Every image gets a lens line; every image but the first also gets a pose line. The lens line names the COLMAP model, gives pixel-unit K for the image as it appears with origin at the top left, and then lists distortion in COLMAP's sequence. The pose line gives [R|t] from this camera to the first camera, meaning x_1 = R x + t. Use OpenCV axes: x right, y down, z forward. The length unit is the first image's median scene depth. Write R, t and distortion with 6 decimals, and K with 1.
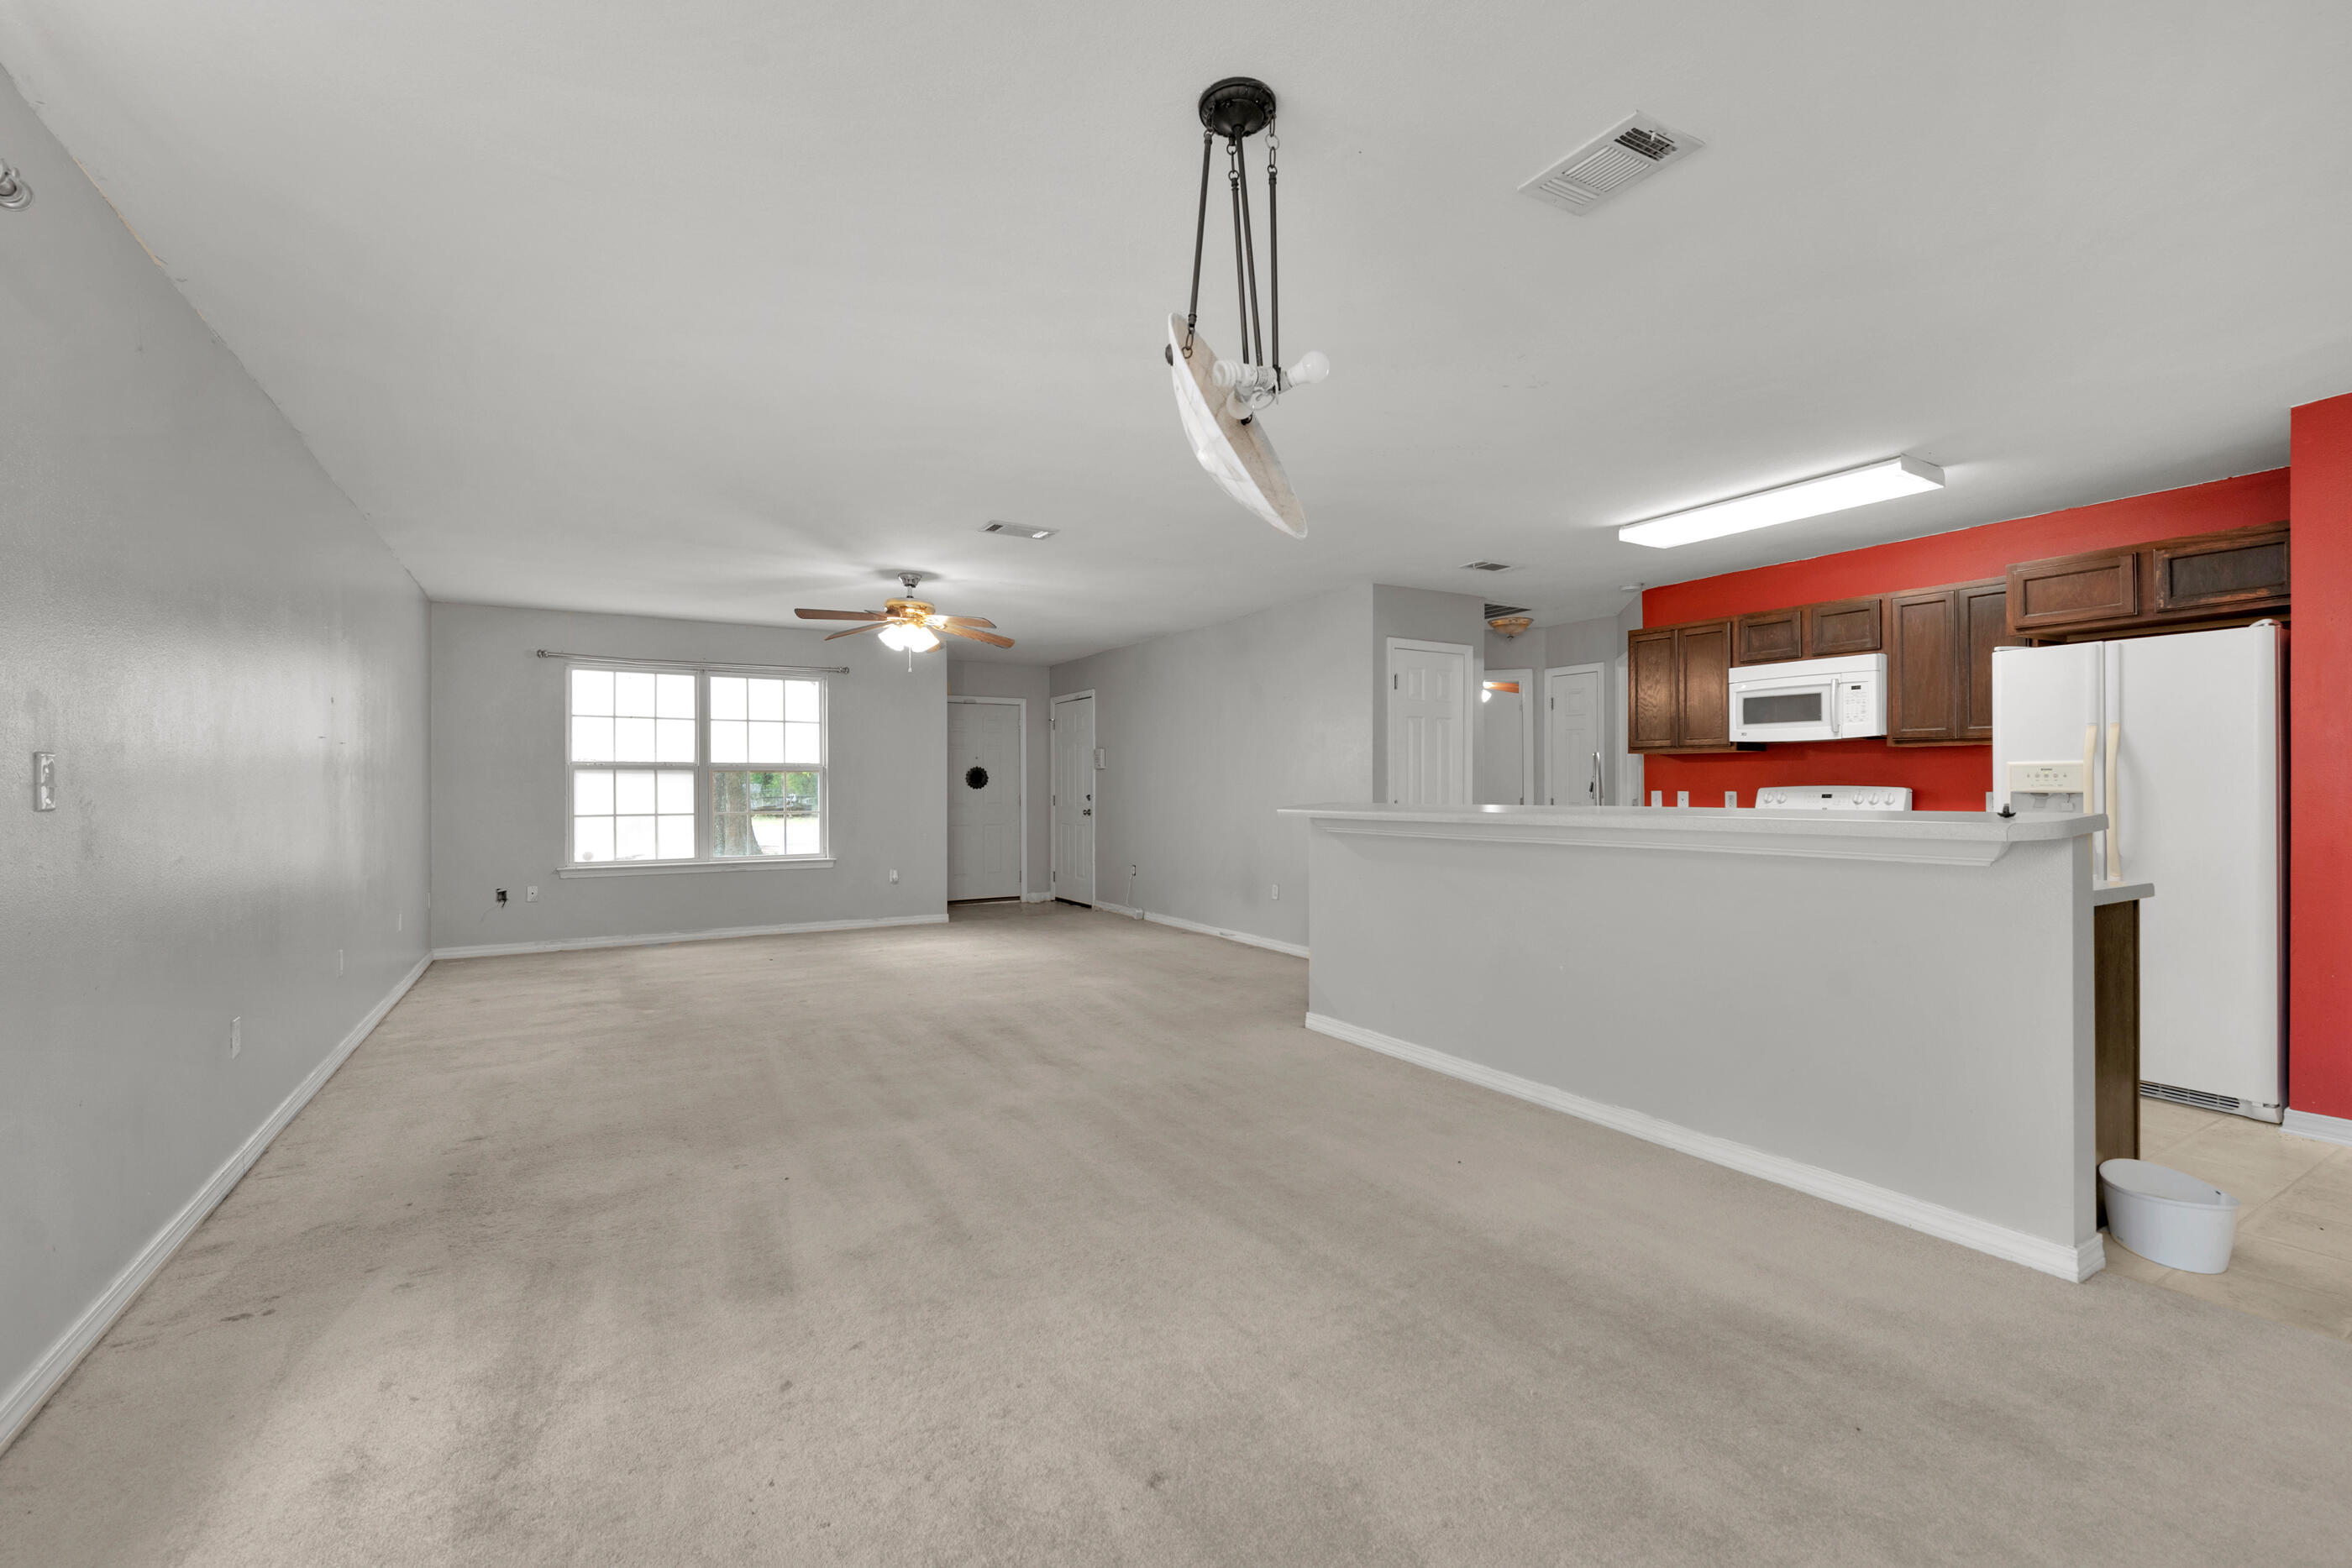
lens RADIAL K [[996.6, 0, 1211.5], [0, 996.6, 798.2], [0, 0, 1]] dist [0.003734, -0.002067]
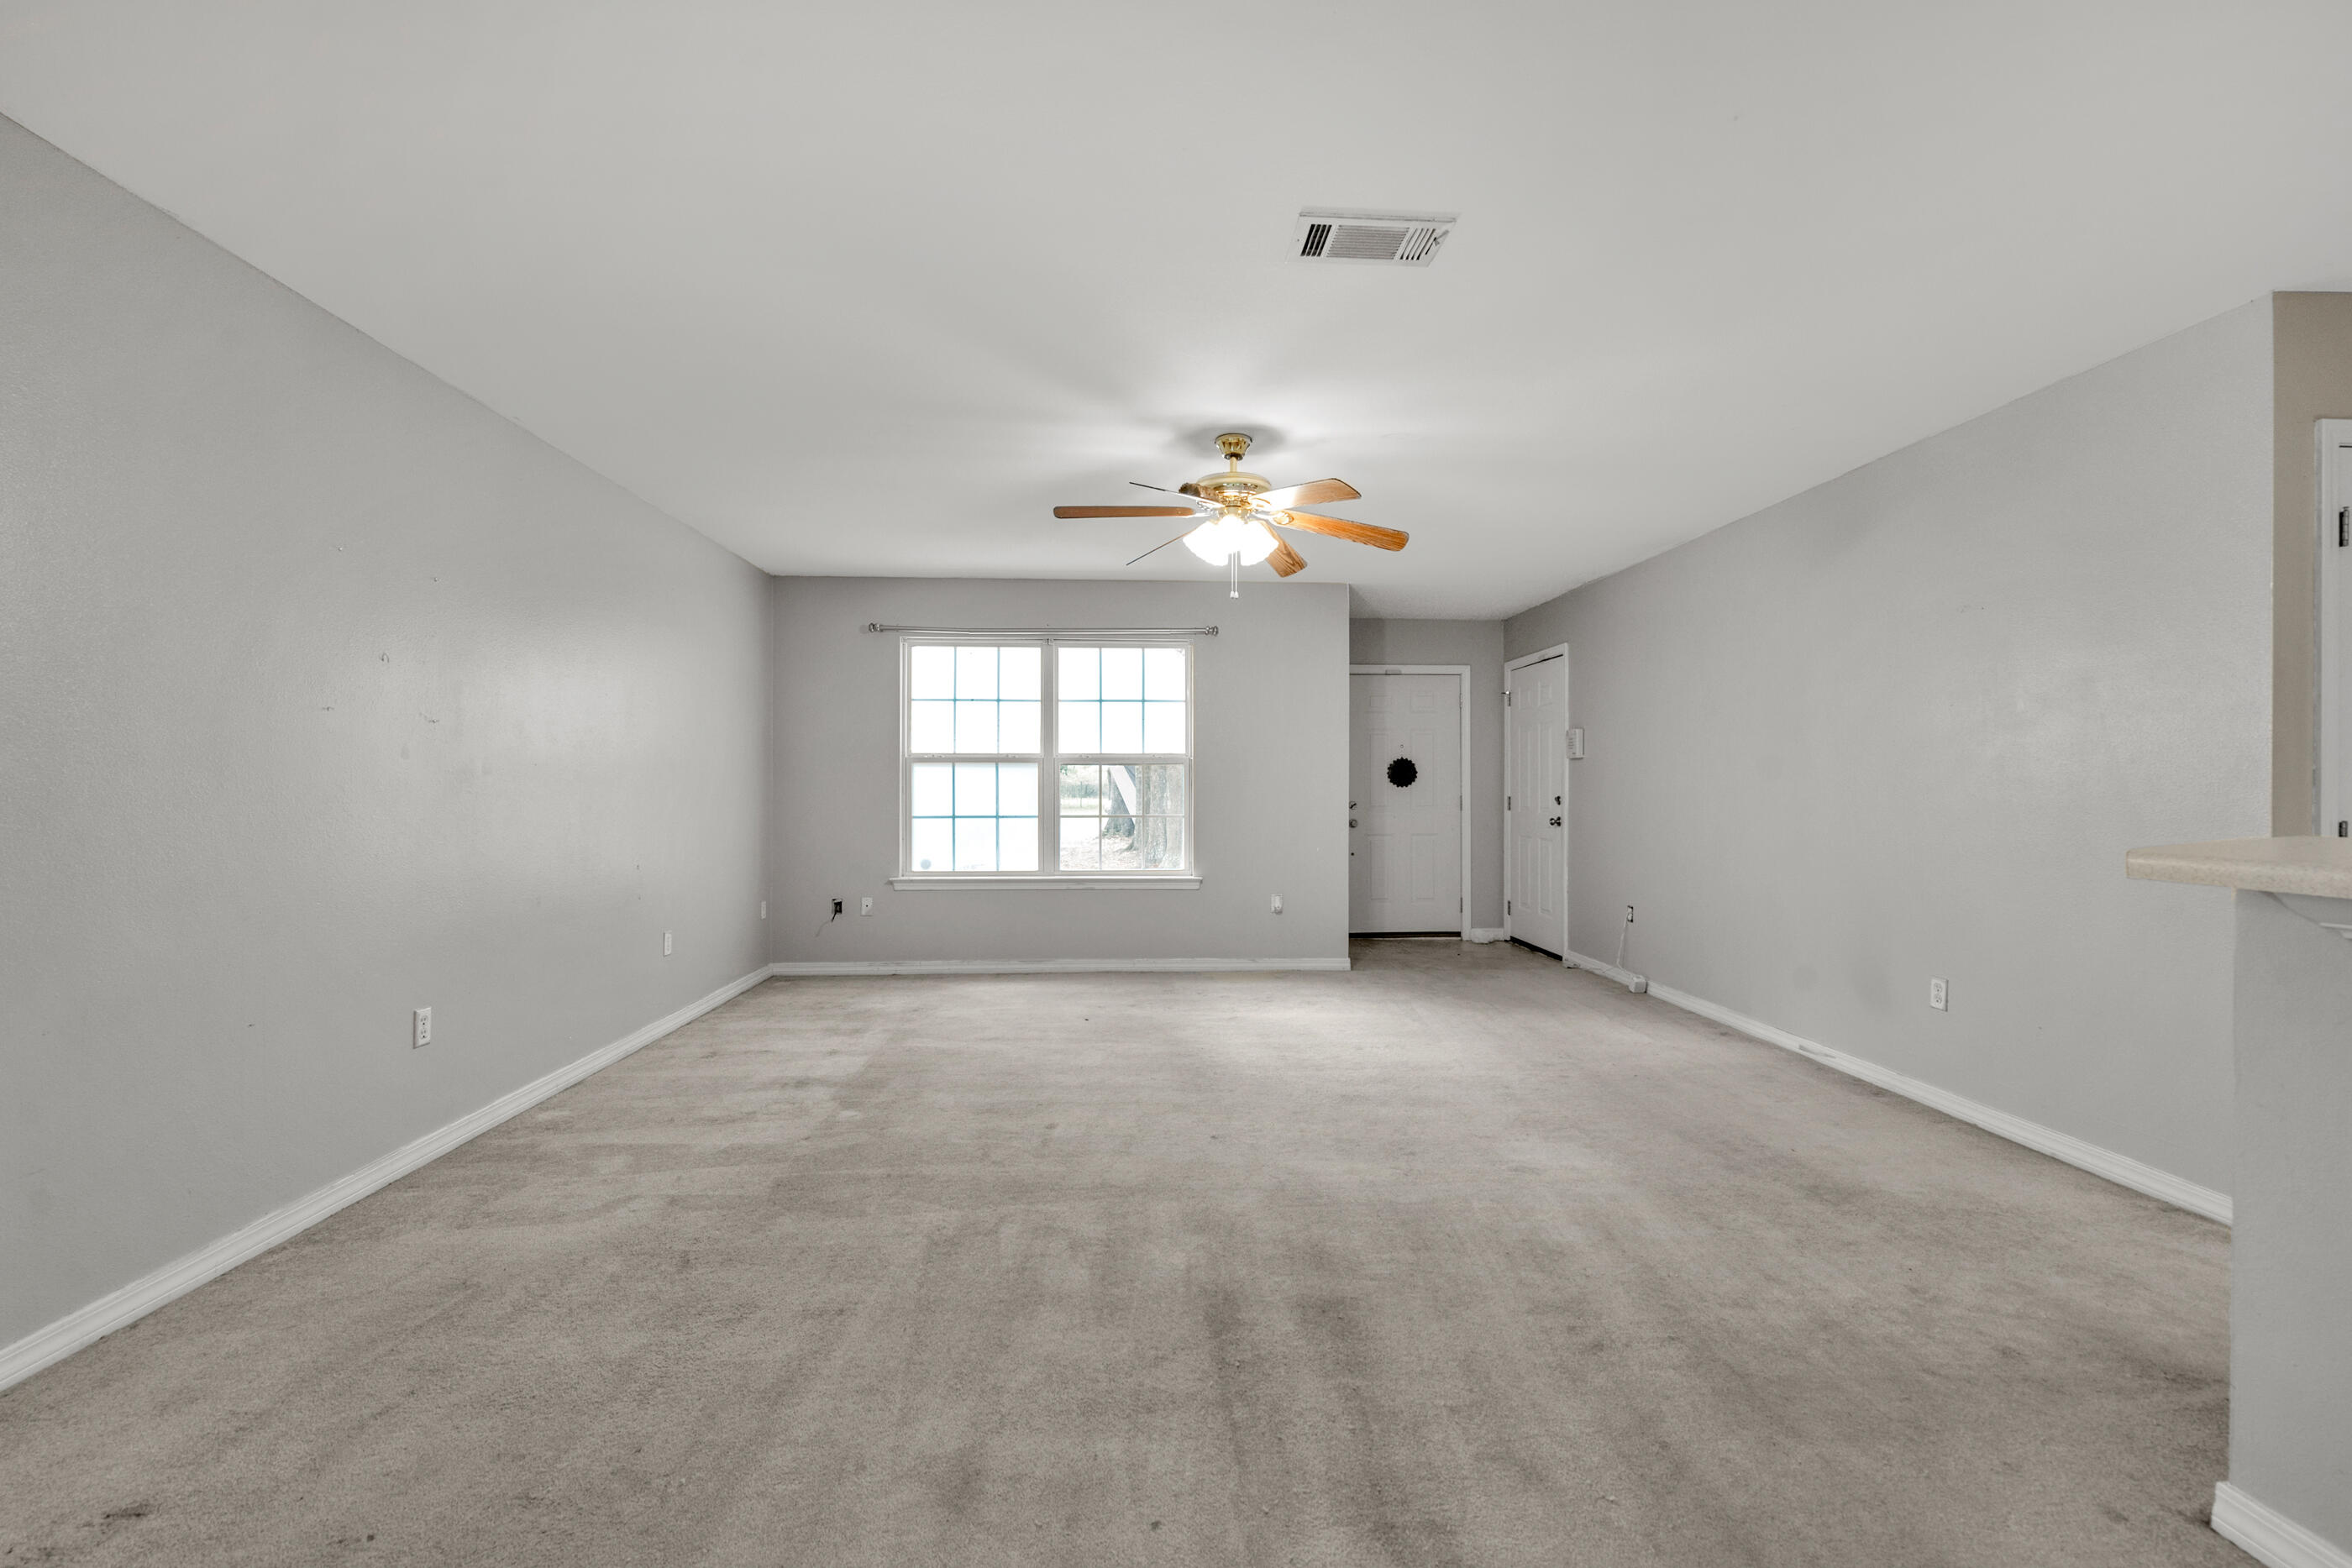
lens RADIAL K [[996.6, 0, 1175.3], [0, 996.6, 783.2], [0, 0, 1]] dist [0.003734, -0.002067]
pose [[0.875839, 0.003113, -0.482593, -0.029074], [-0.009074, 0.999909, -0.010019, -0.004255], [0.482518, 0.013154, 0.875787, 0.350383]]
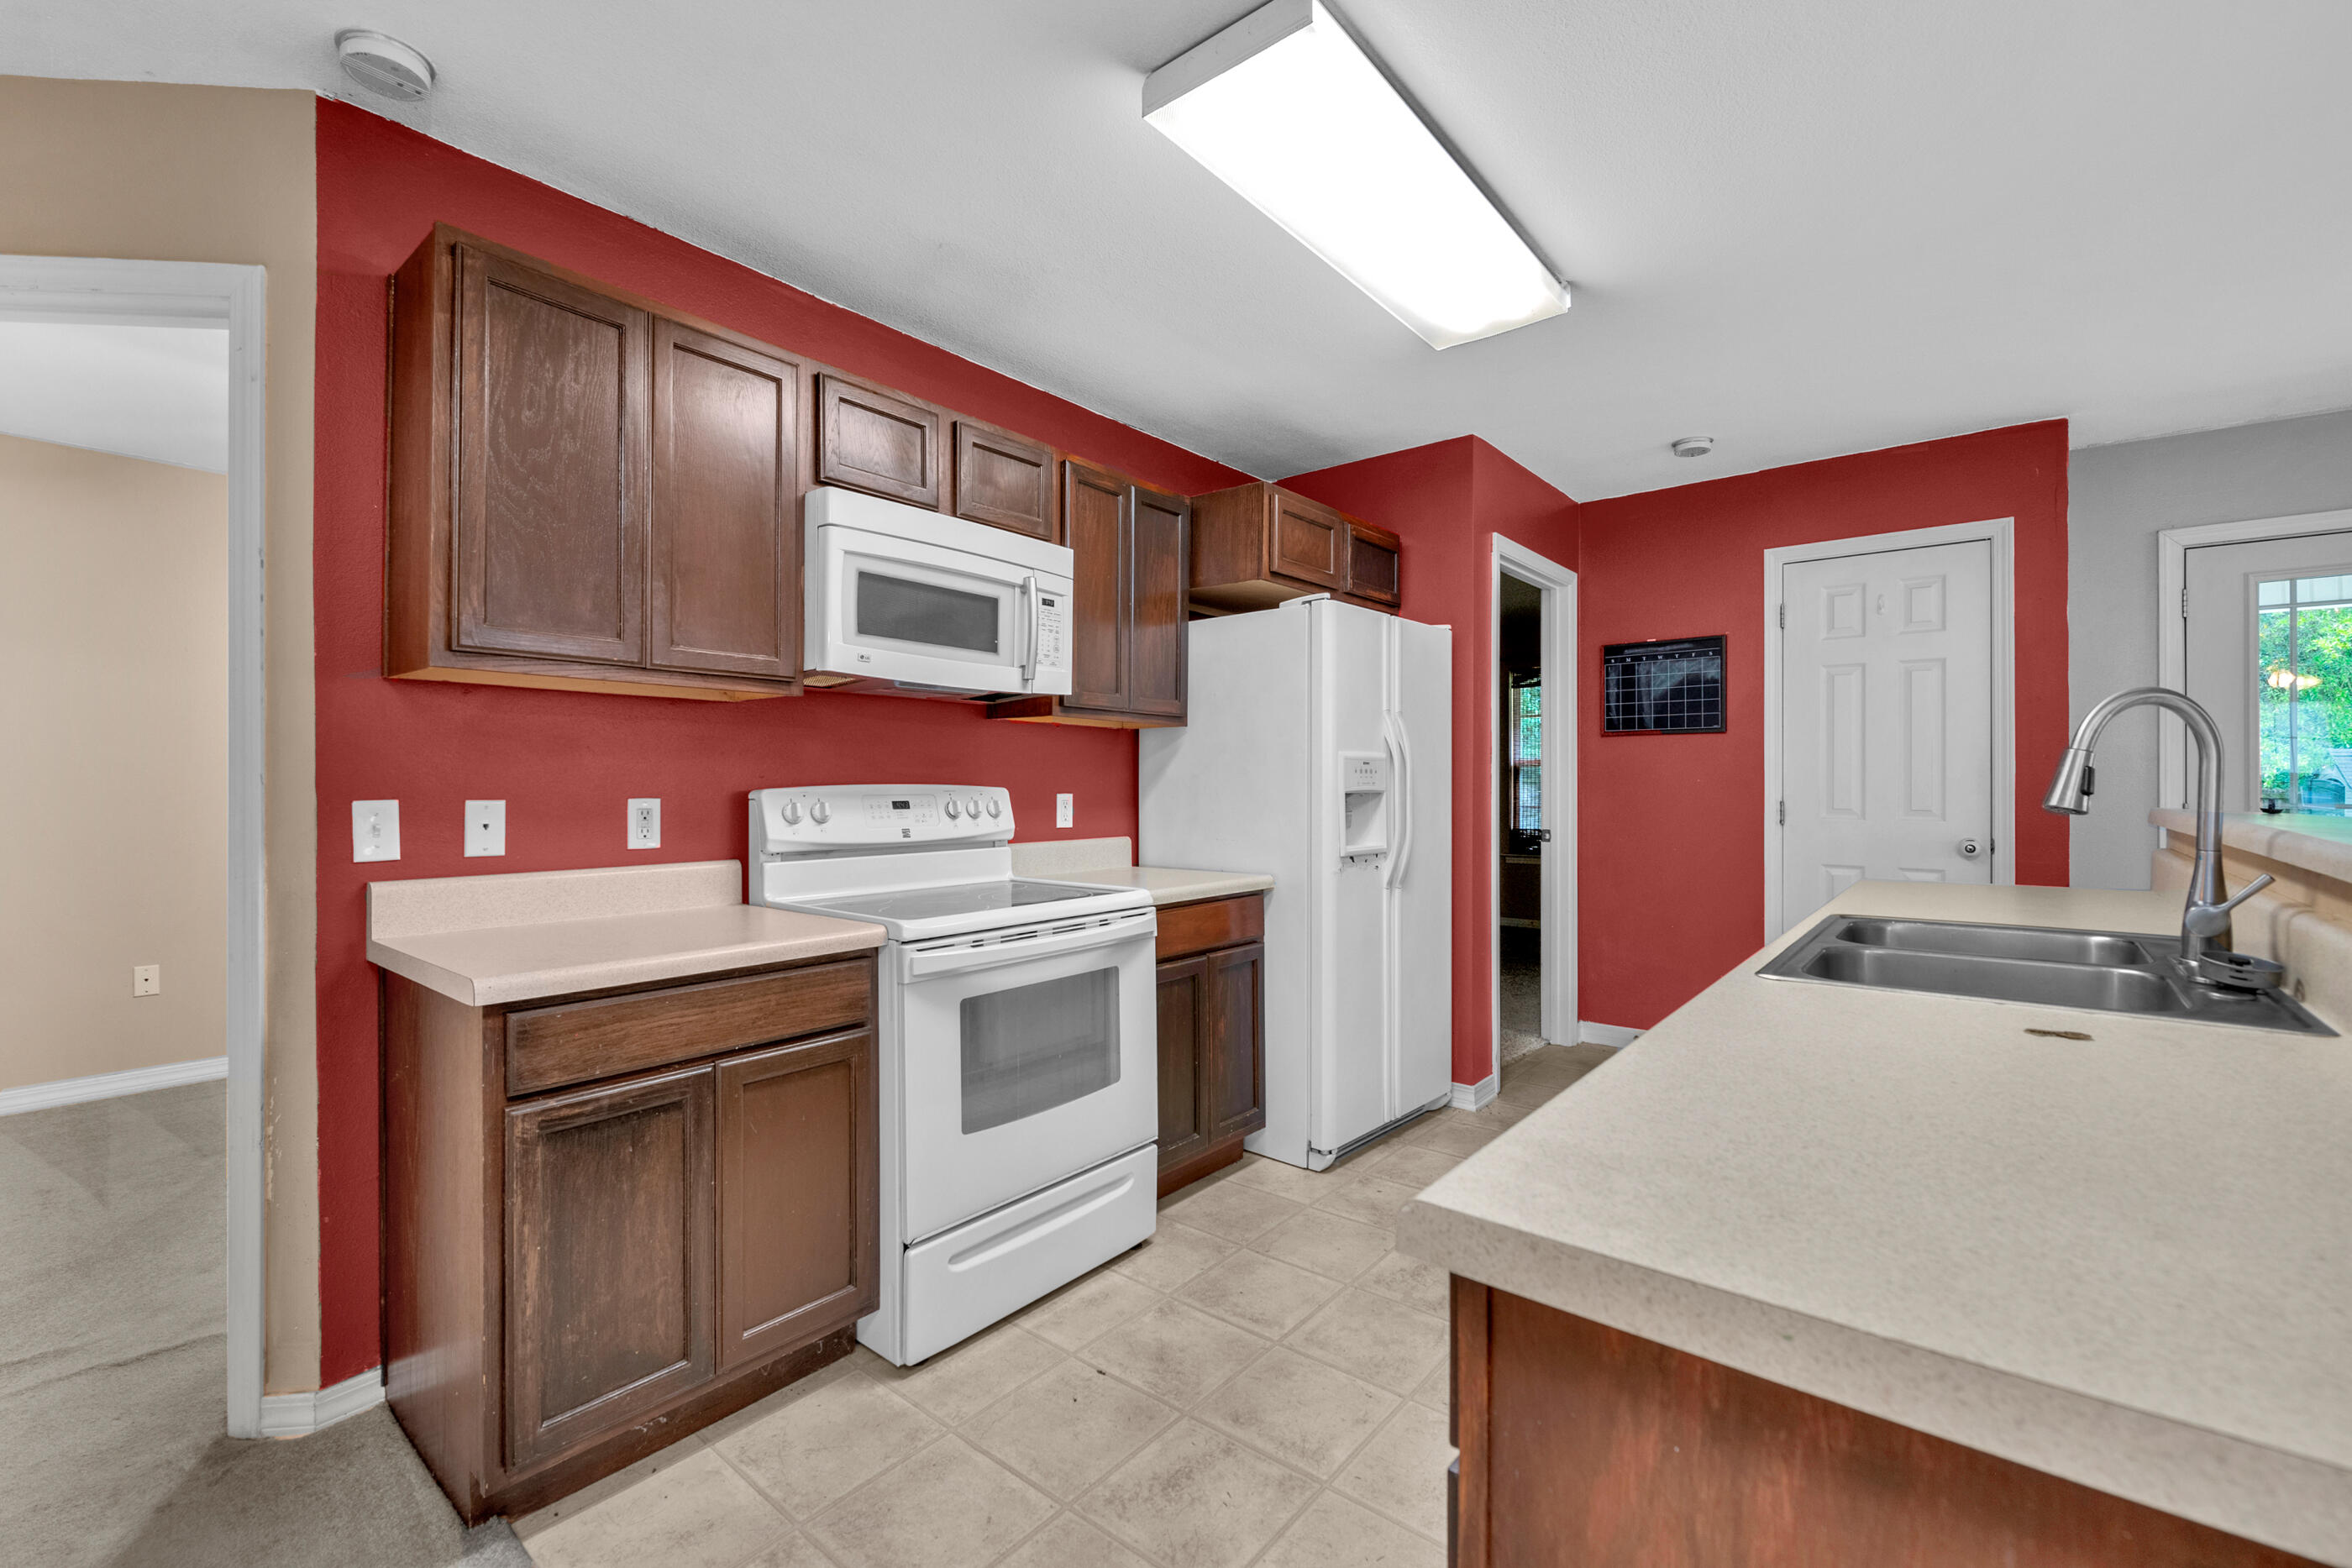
lens RADIAL K [[996.6, 0, 1173.7], [0, 996.6, 790.2], [0, 0, 1]] dist [0.003734, -0.002067]
pose [[-0.322296, -0.002142, 0.946636, 0.079052], [0.011187, 0.999919, 0.006071, -0.008374], [-0.946573, 0.012547, -0.322246, 0.728673]]
